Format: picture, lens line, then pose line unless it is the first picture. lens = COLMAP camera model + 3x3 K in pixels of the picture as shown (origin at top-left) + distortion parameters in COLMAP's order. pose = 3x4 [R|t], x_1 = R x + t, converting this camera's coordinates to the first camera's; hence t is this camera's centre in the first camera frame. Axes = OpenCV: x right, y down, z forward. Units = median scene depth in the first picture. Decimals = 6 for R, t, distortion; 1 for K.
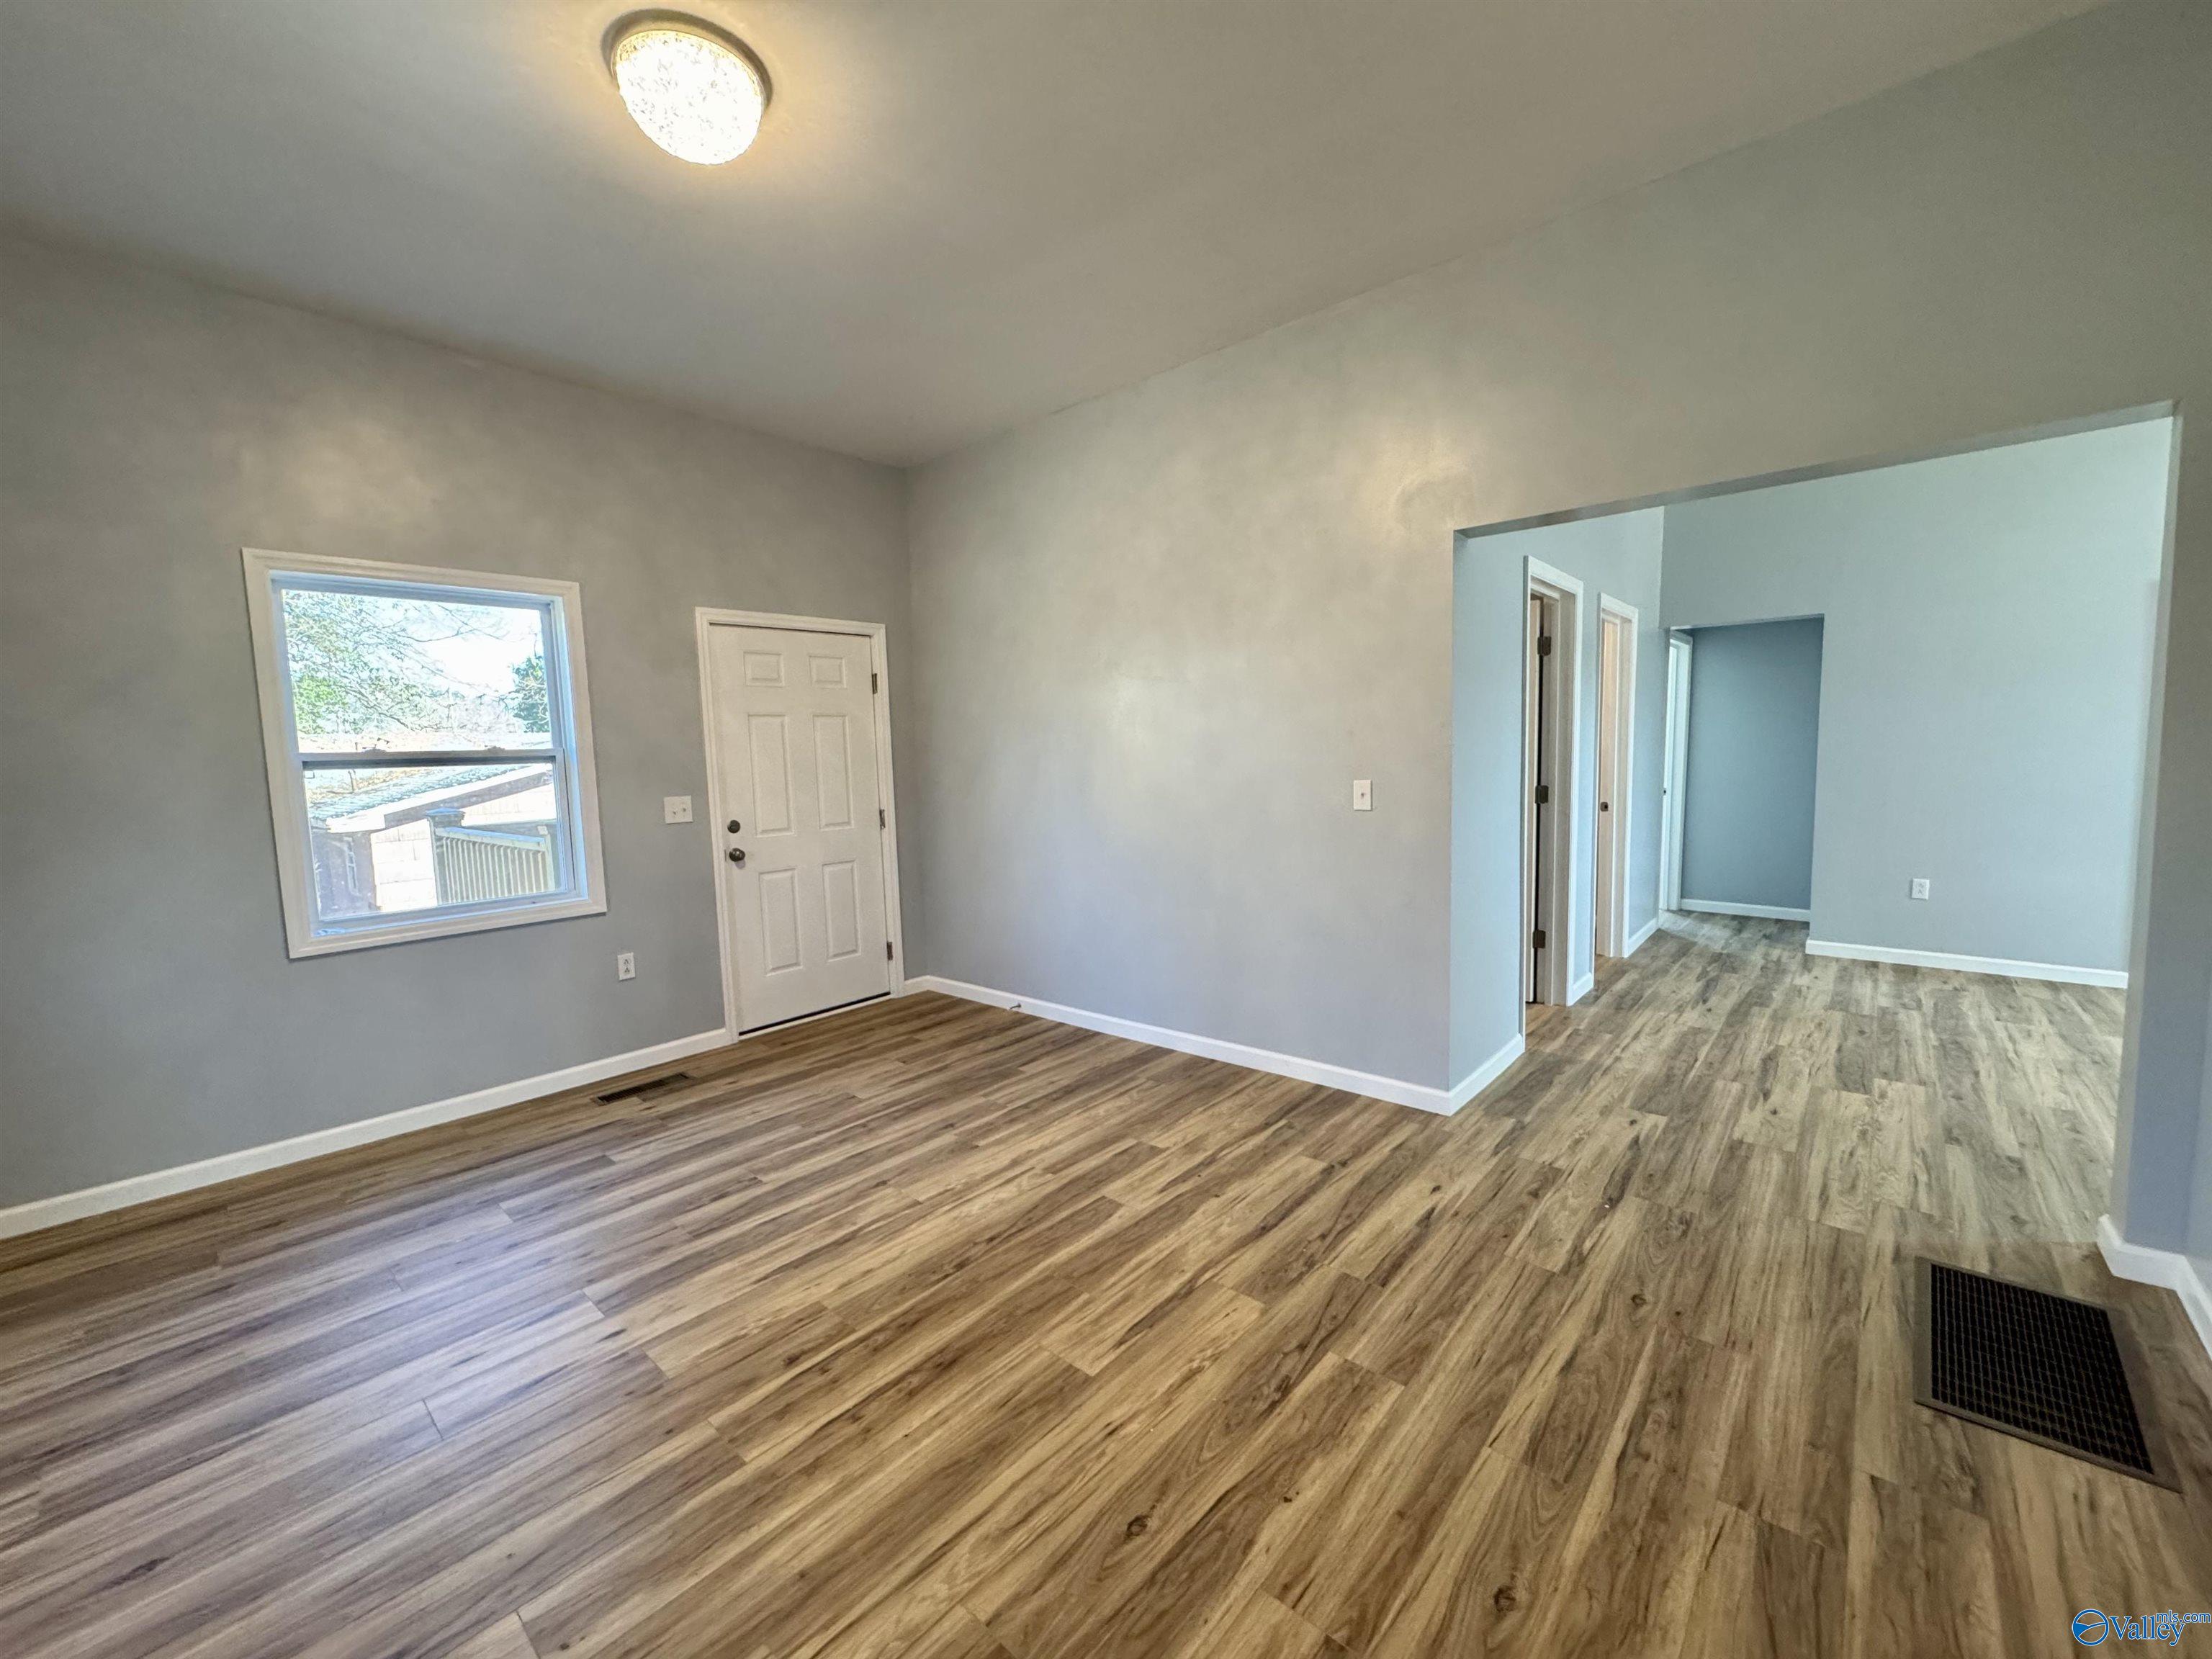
lens RADIAL K [[886.1, 0, 1101.1], [0, 886.1, 833.6], [0, 0, 1]] dist [-0.004283, 0.001122]
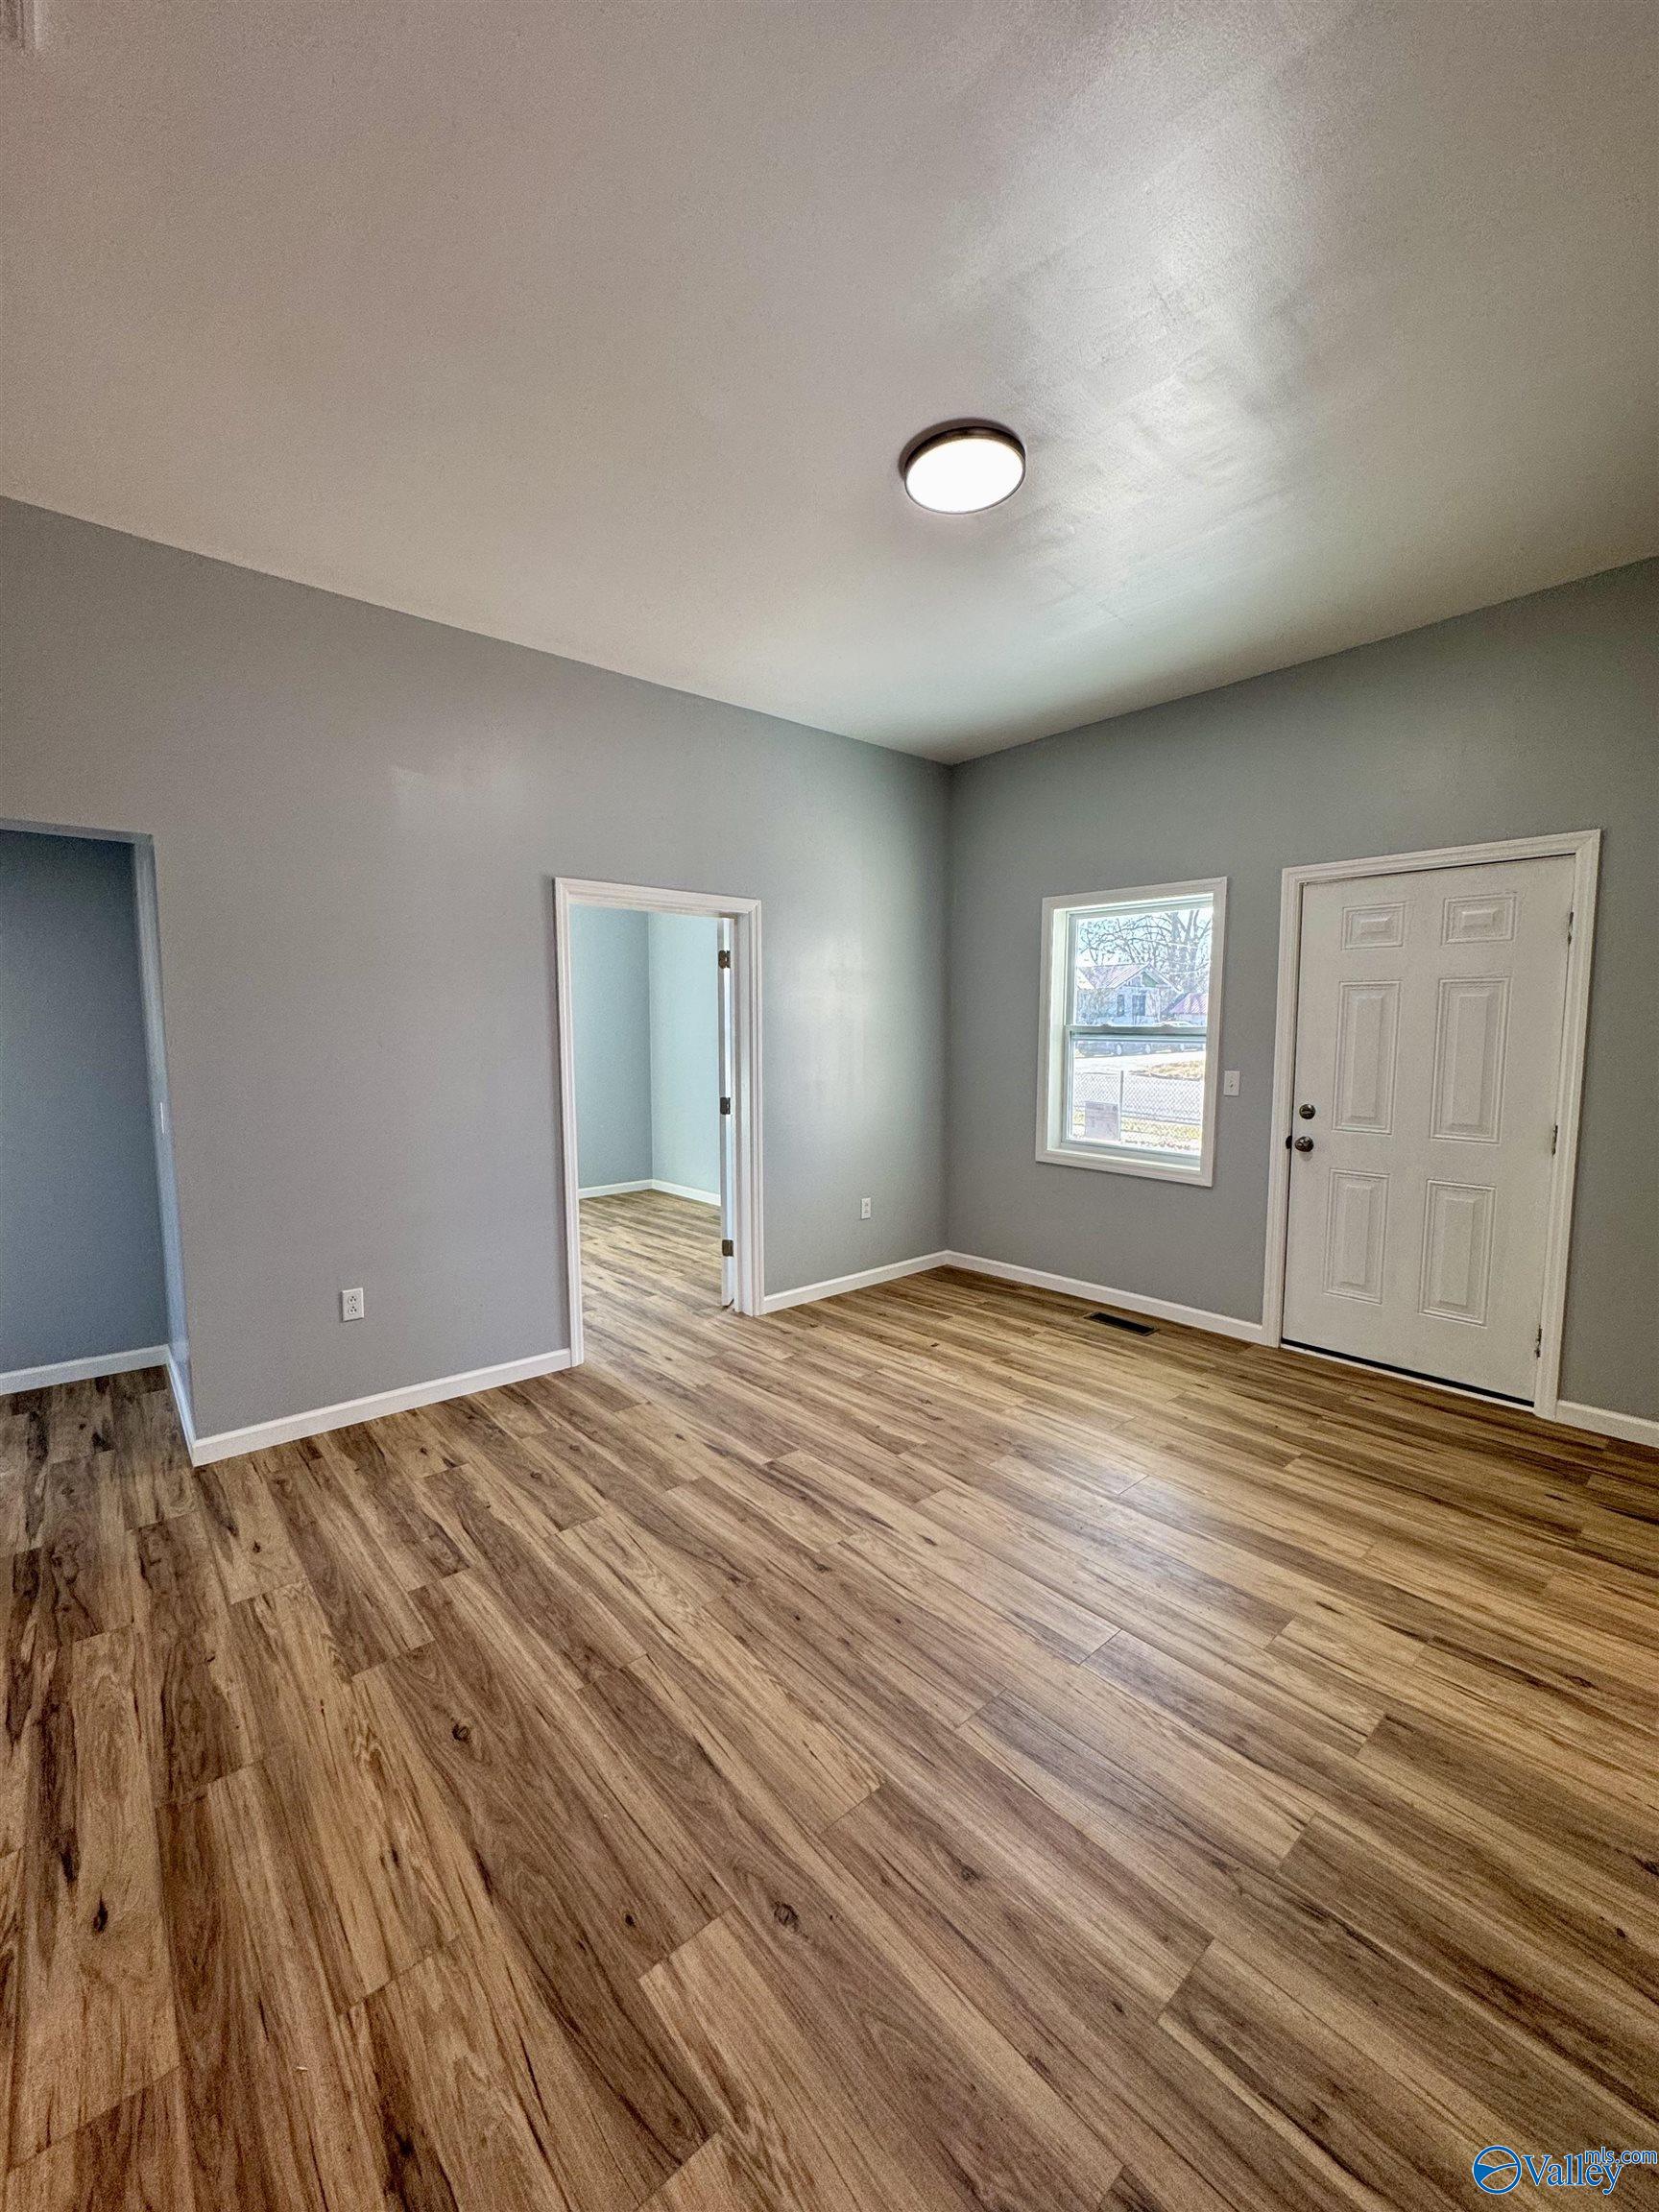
lens RADIAL K [[886.1, 0, 824.4], [0, 886.1, 1111.3], [0, 0, 1]] dist [-0.004283, 0.001122]
pose [[0.142490, -0.066034, 0.987591, 0.459233], [0.093083, 0.994244, 0.053049, -0.098530], [-0.985410, 0.084369, 0.147816, 0.718480]]
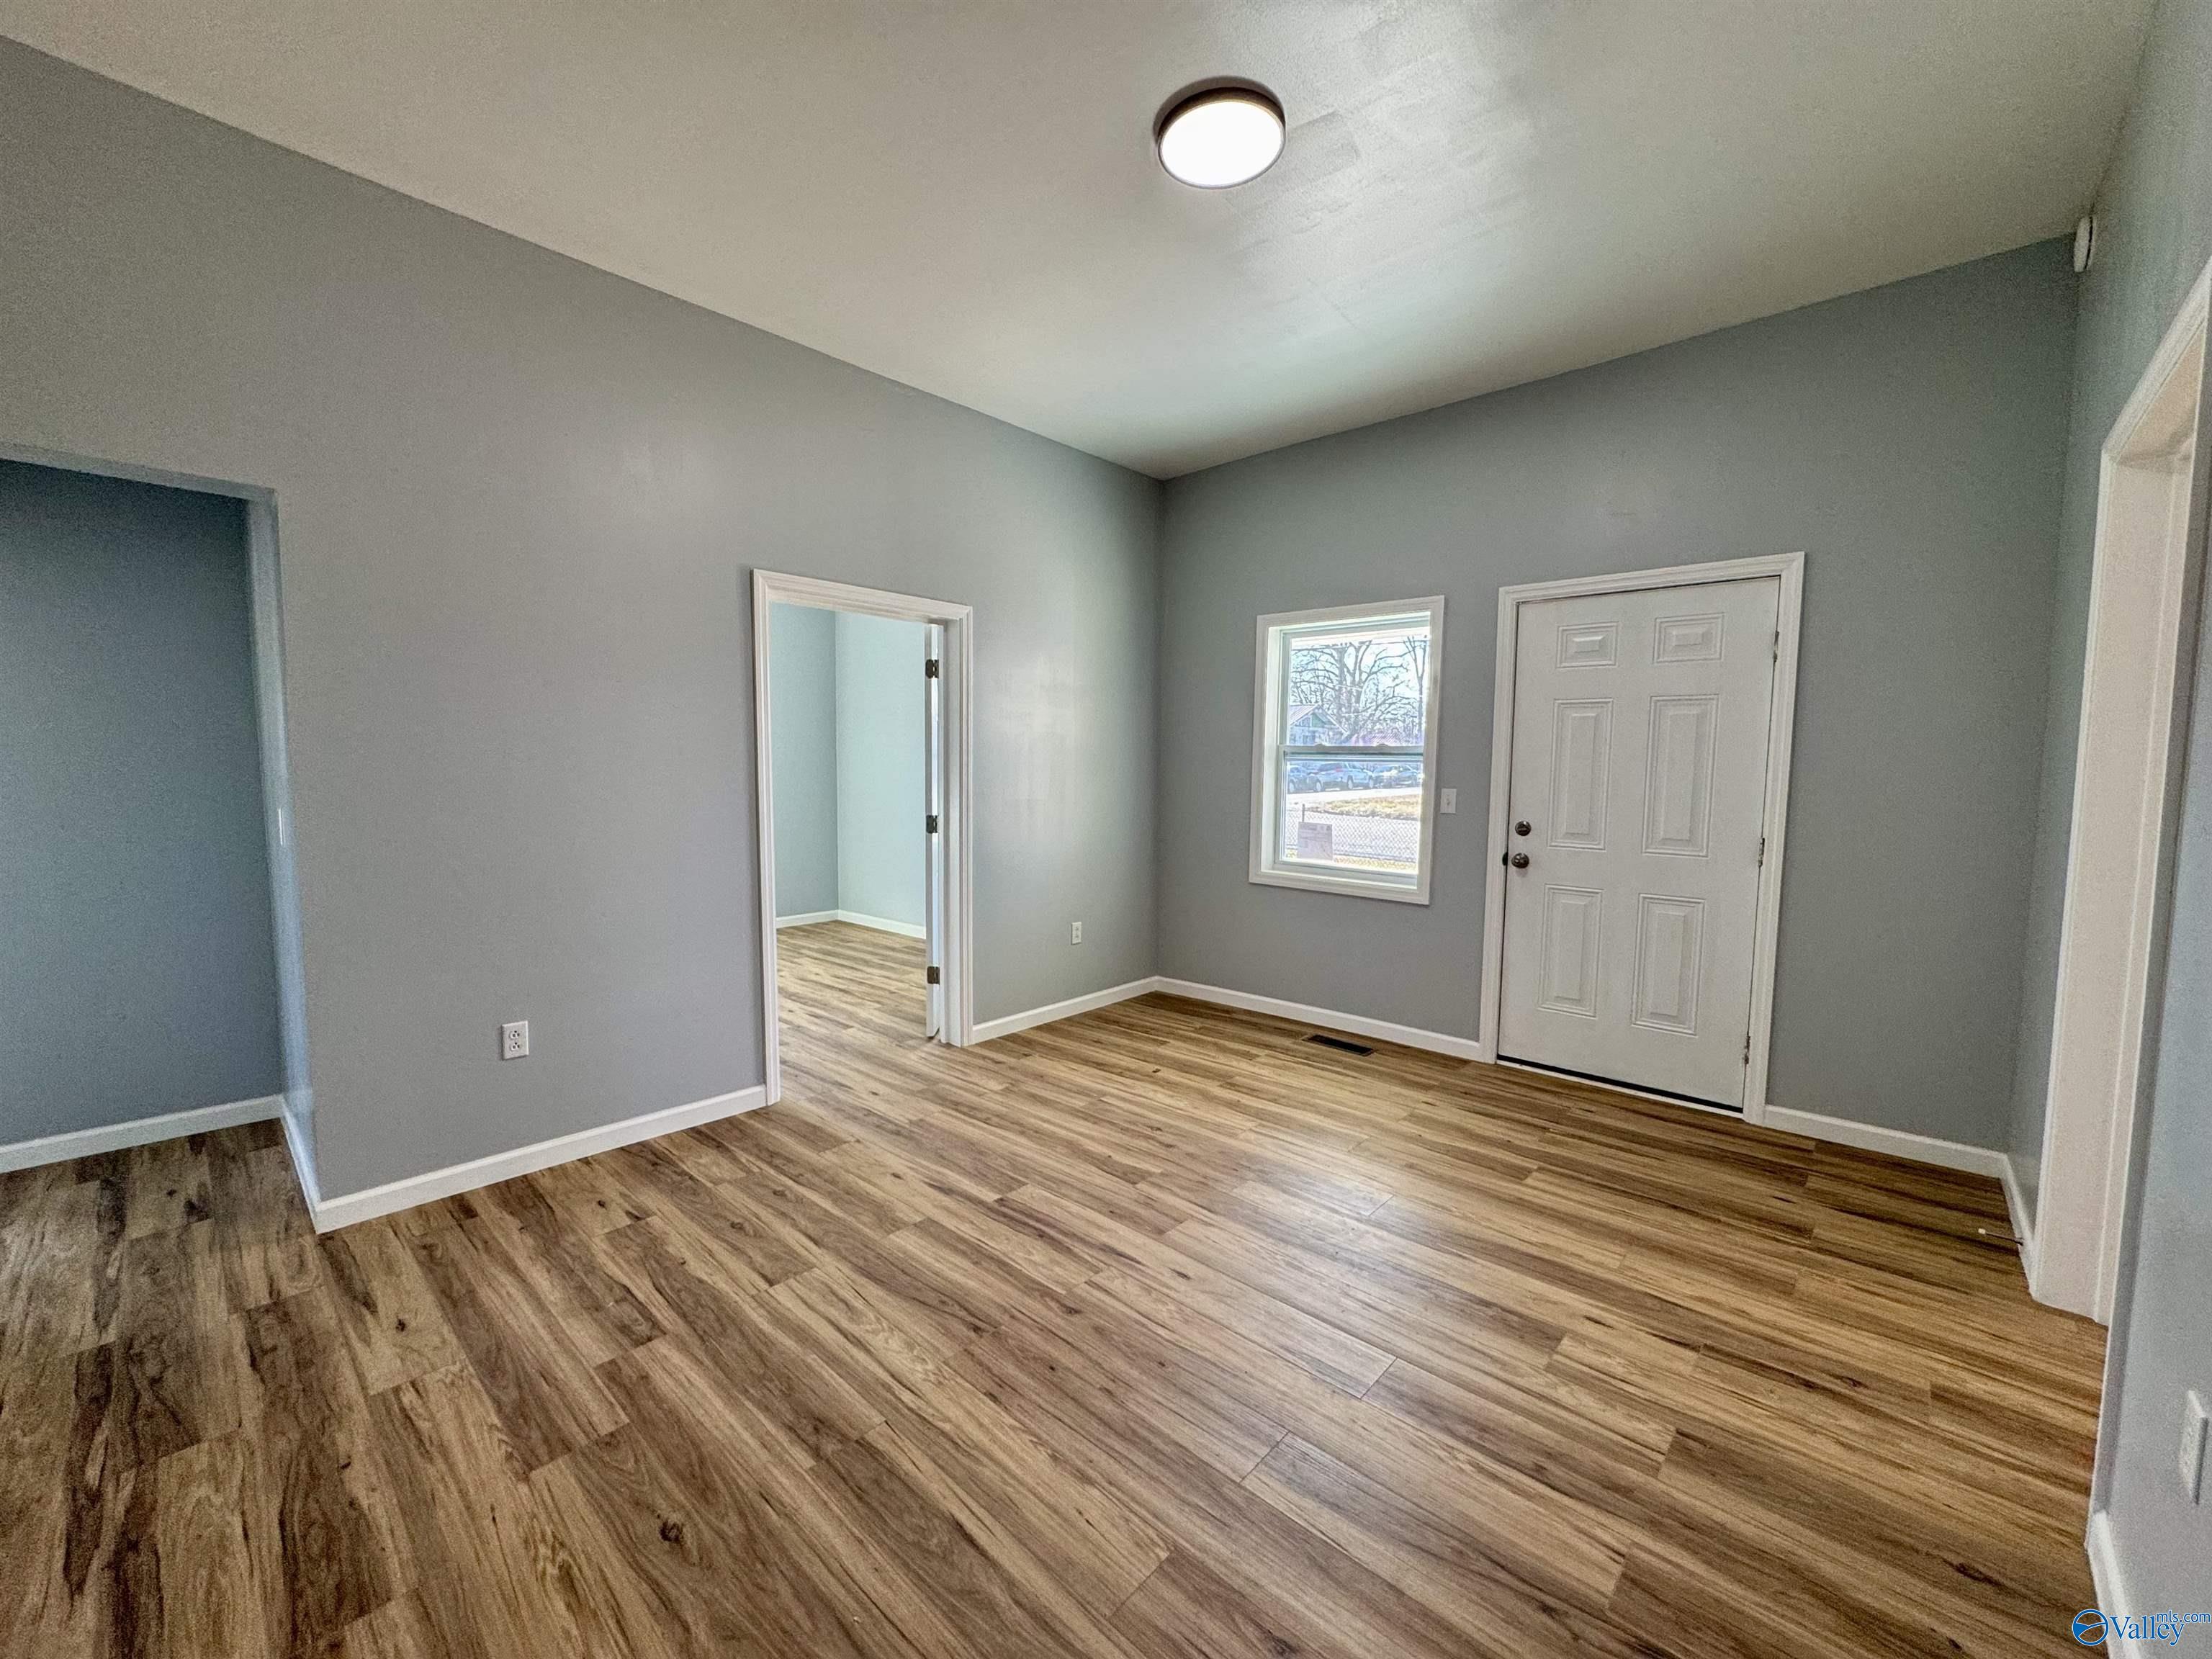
lens RADIAL K [[886.1, 0, 1105.0], [0, 886.1, 842.6], [0, 0, 1]] dist [-0.004283, 0.001122]
pose [[0.028264, -0.060497, 0.997768, 0.500554], [0.085193, 0.994681, 0.057896, -0.078429], [-0.995963, 0.083366, 0.033268, 0.771028]]
